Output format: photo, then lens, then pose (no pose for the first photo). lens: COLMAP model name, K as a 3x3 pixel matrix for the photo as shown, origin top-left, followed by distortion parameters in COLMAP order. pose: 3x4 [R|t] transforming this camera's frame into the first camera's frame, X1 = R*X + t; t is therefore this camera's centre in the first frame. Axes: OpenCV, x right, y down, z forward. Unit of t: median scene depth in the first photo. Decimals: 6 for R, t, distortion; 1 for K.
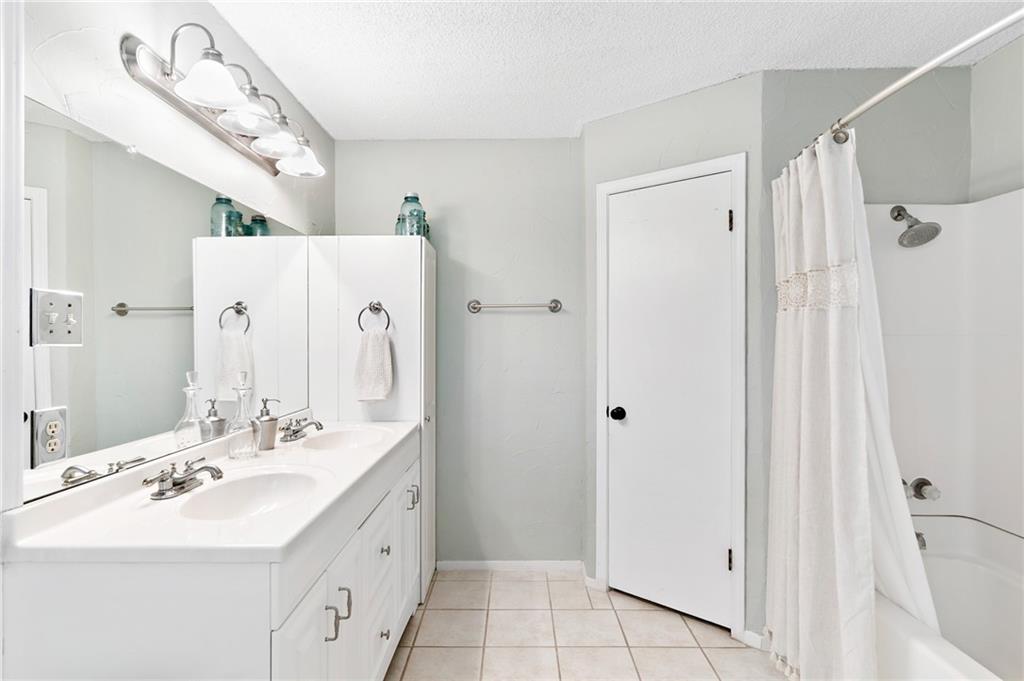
lens RADIAL K [[531.2, 0, 511.5], [0, 531.2, 341.4], [0, 0, 1]] dist [-0.006675, 0.001964]
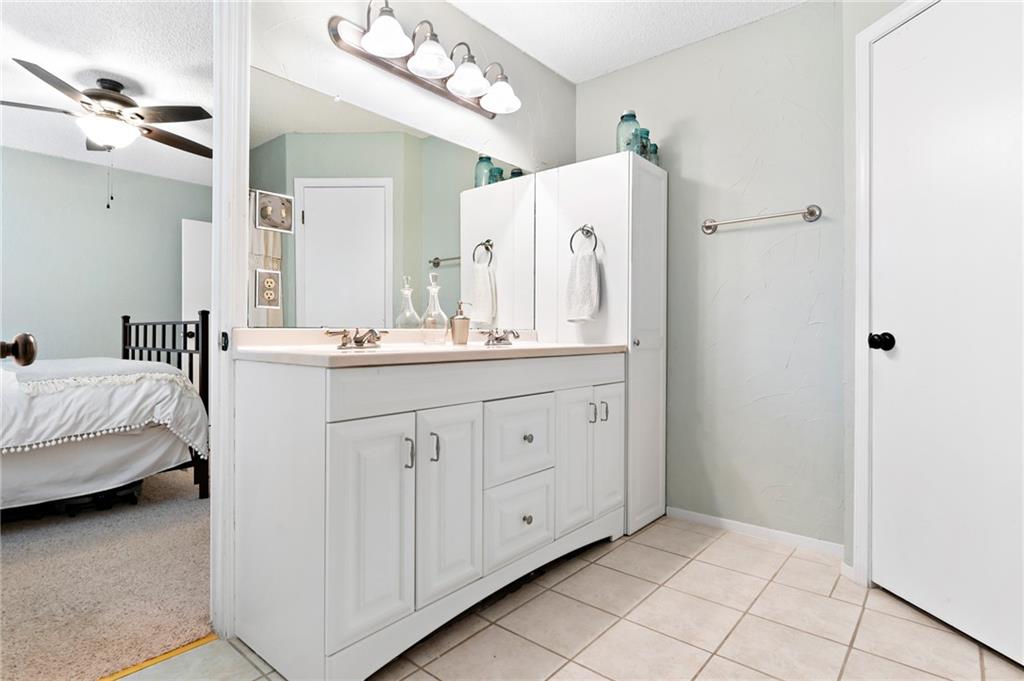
lens RADIAL K [[531.2, 0, 512.7], [0, 531.2, 337.1], [0, 0, 1]] dist [-0.006675, 0.001964]
pose [[0.762660, 0.006843, -0.646764, 0.285802], [-0.009786, 0.999952, -0.000960, 0.137819], [0.646726, 0.007062, 0.762690, 0.130096]]
